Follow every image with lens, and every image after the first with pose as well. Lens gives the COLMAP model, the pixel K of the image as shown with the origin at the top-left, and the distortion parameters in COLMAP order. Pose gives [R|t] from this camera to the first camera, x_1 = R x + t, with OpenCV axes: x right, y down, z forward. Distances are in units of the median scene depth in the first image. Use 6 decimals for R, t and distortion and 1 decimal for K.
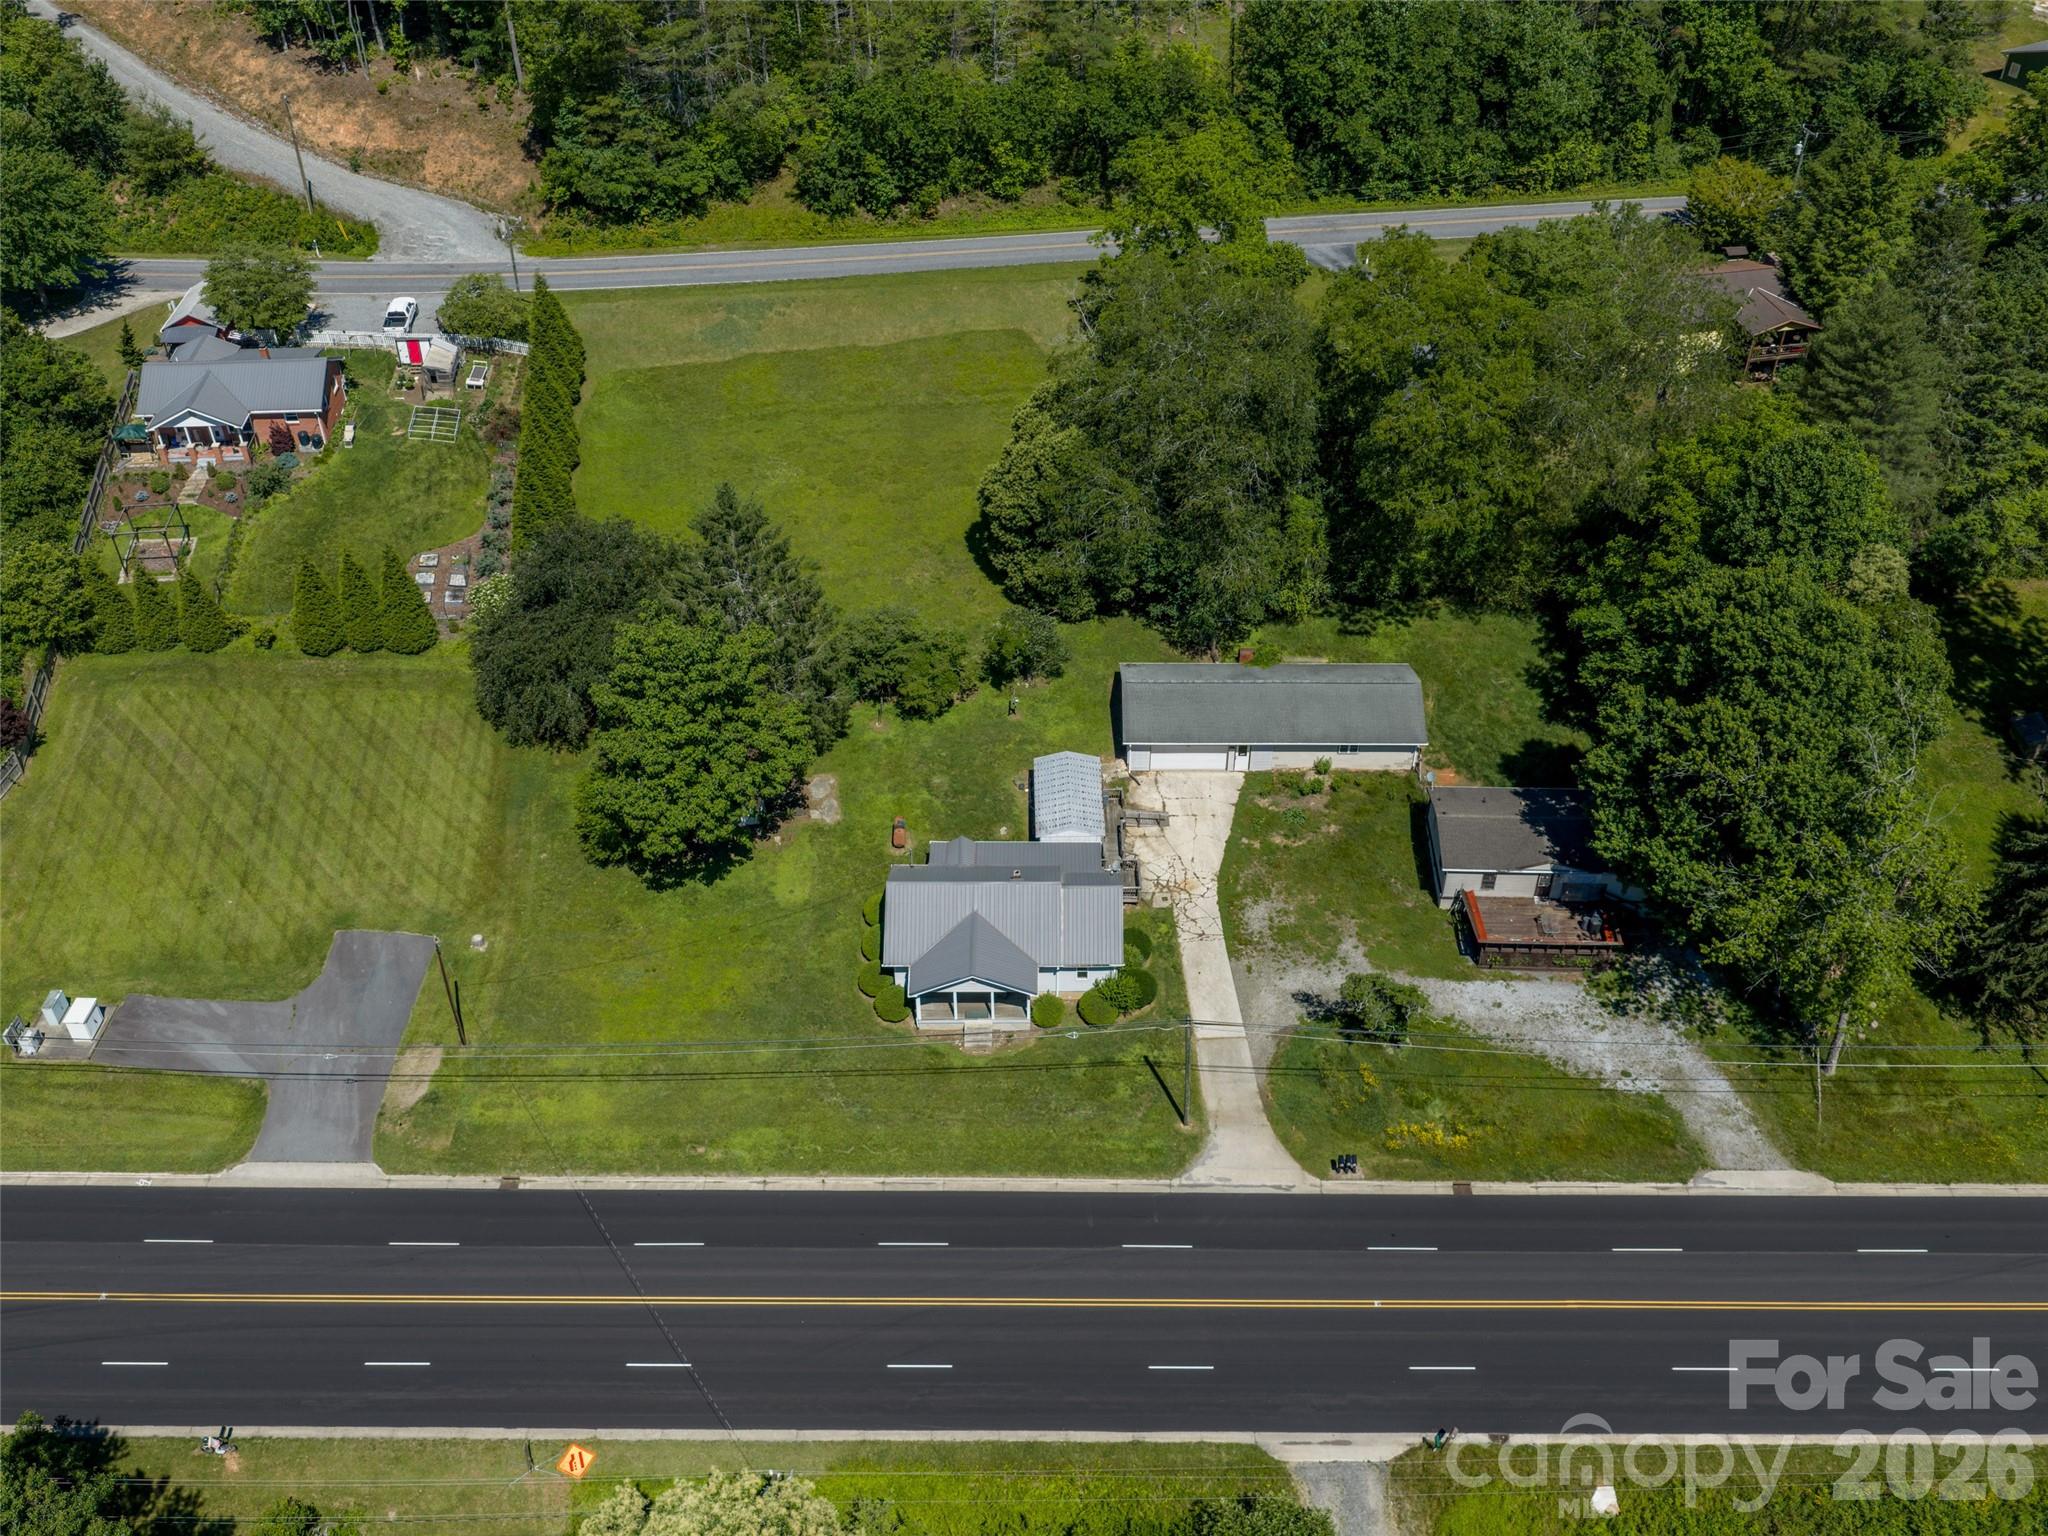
lens RADIAL K [[1903.2, 0, 1032.4], [0, 1903.2, 764.6], [0, 0, 1]] dist [0.038913, -0.087767]
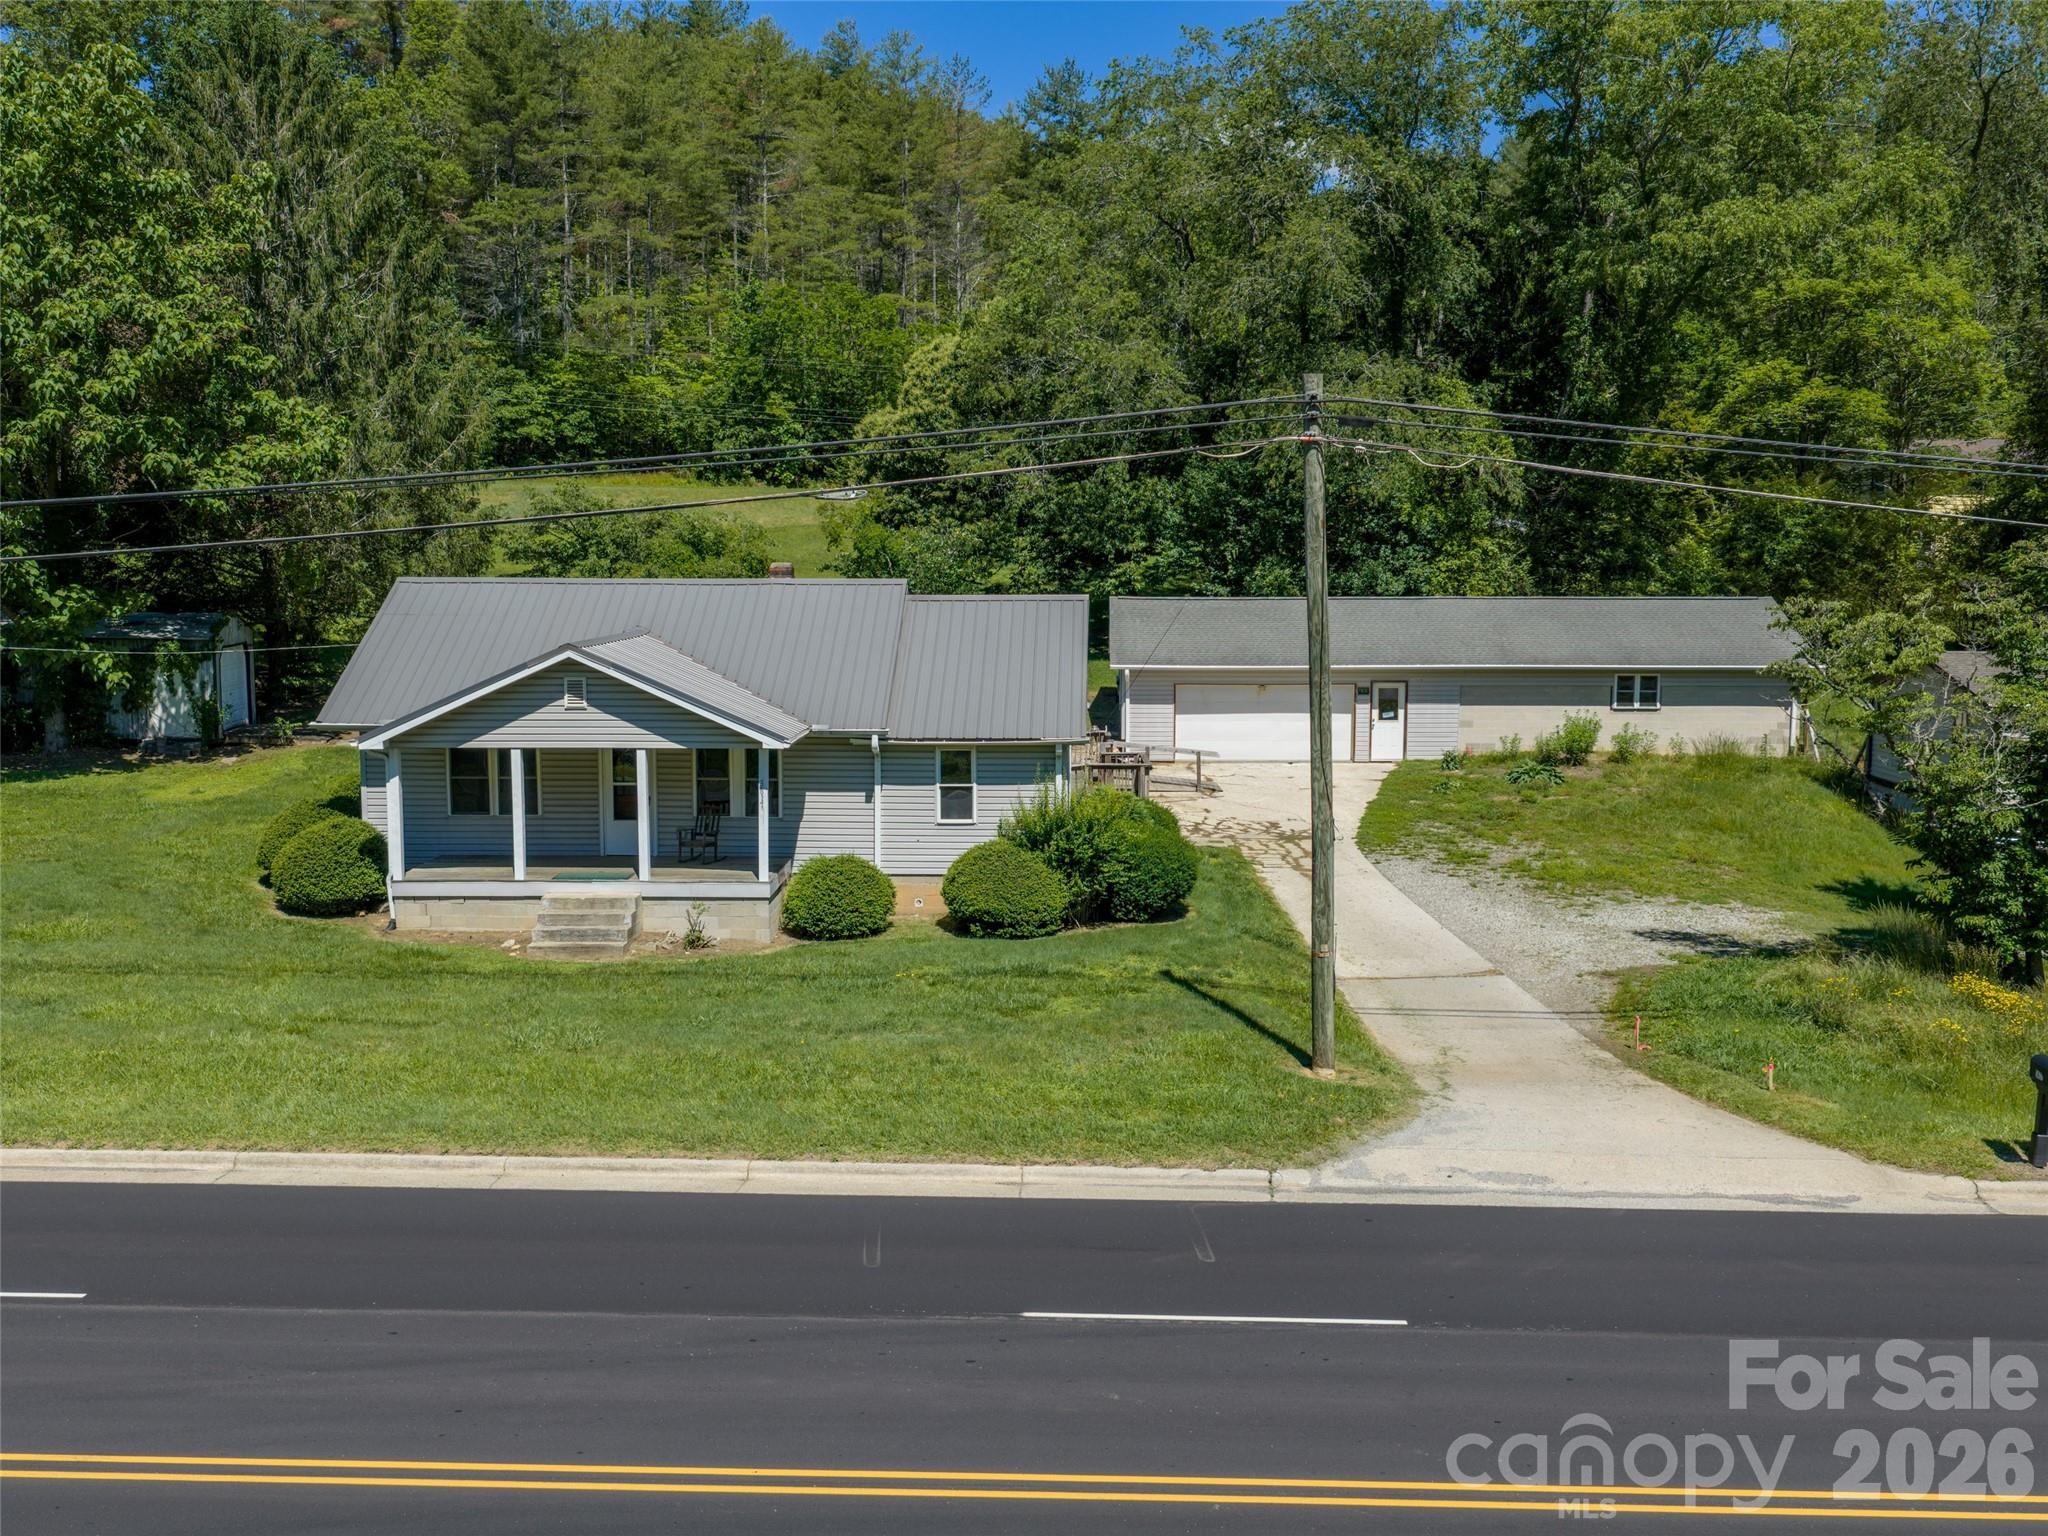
lens RADIAL K [[1903.2, 0, 1032.4], [0, 1903.2, 764.6], [0, 0, 1]] dist [0.038913, -0.087767]
pose [[0.999607, 0.007013, -0.027138, 0.039427], [-0.020686, 0.837917, -0.545406, 0.230781], [0.018914, 0.545753, 0.837732, 0.611762]]
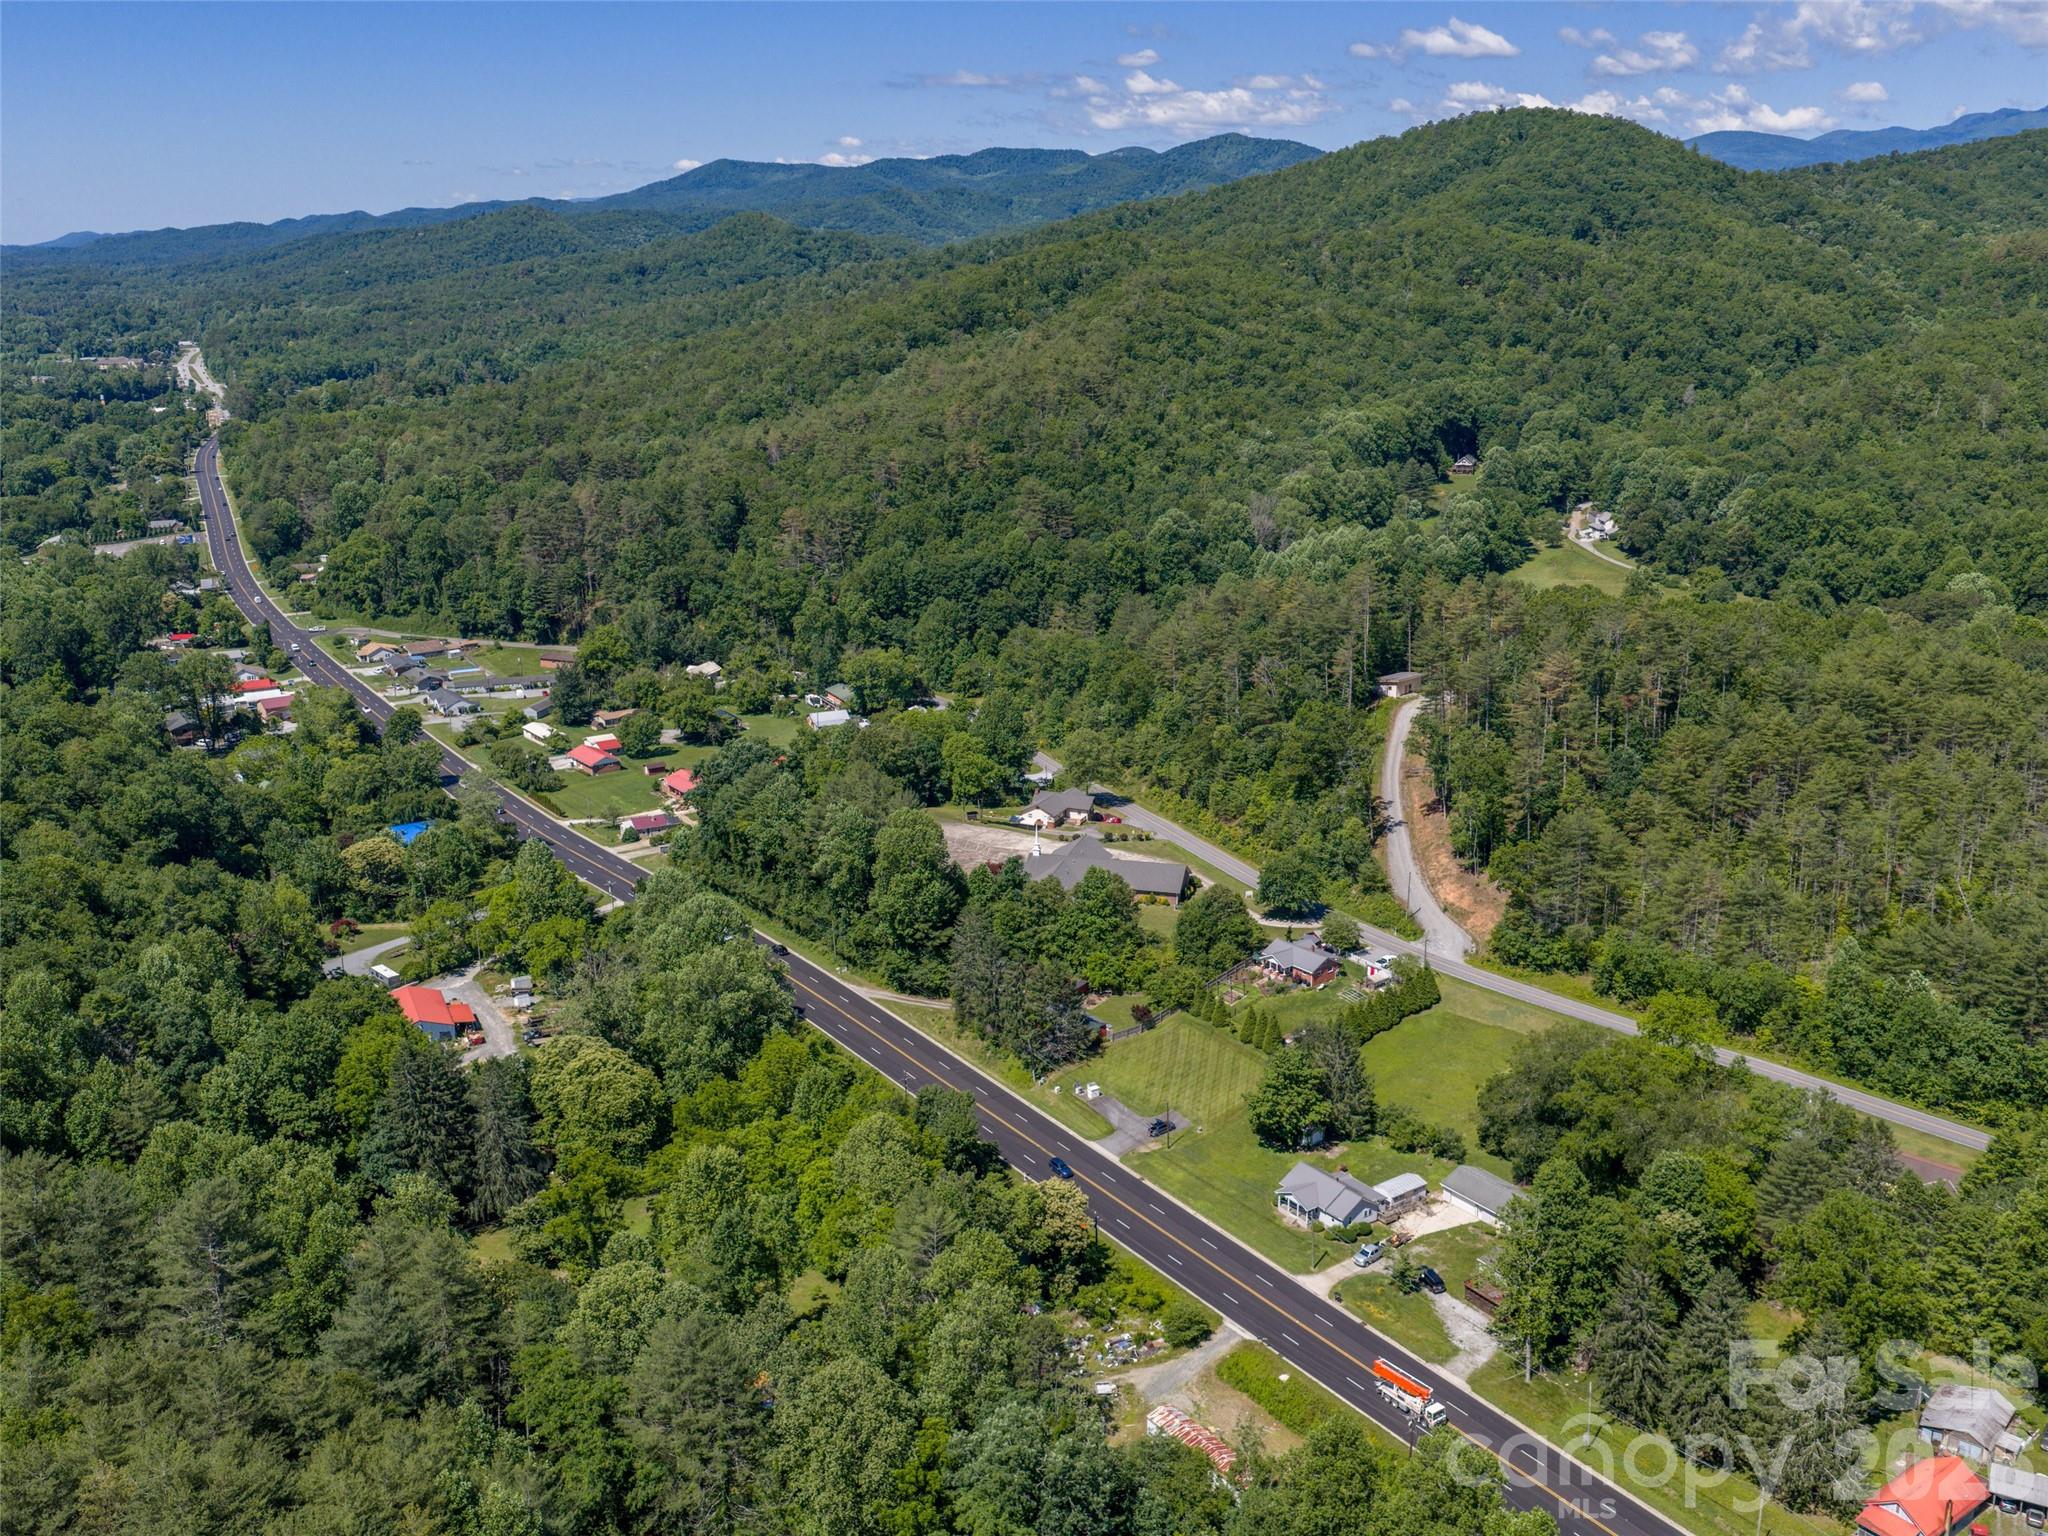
lens RADIAL K [[1903.2, 0, 1032.4], [0, 1903.2, 764.6], [0, 0, 1]] dist [0.038913, -0.087767]
pose [[0.567497, 0.219754, -0.793508, 1.454580], [-0.515916, 0.845986, -0.134683, 0.122894], [0.641699, 0.485815, 0.593469, -0.946629]]
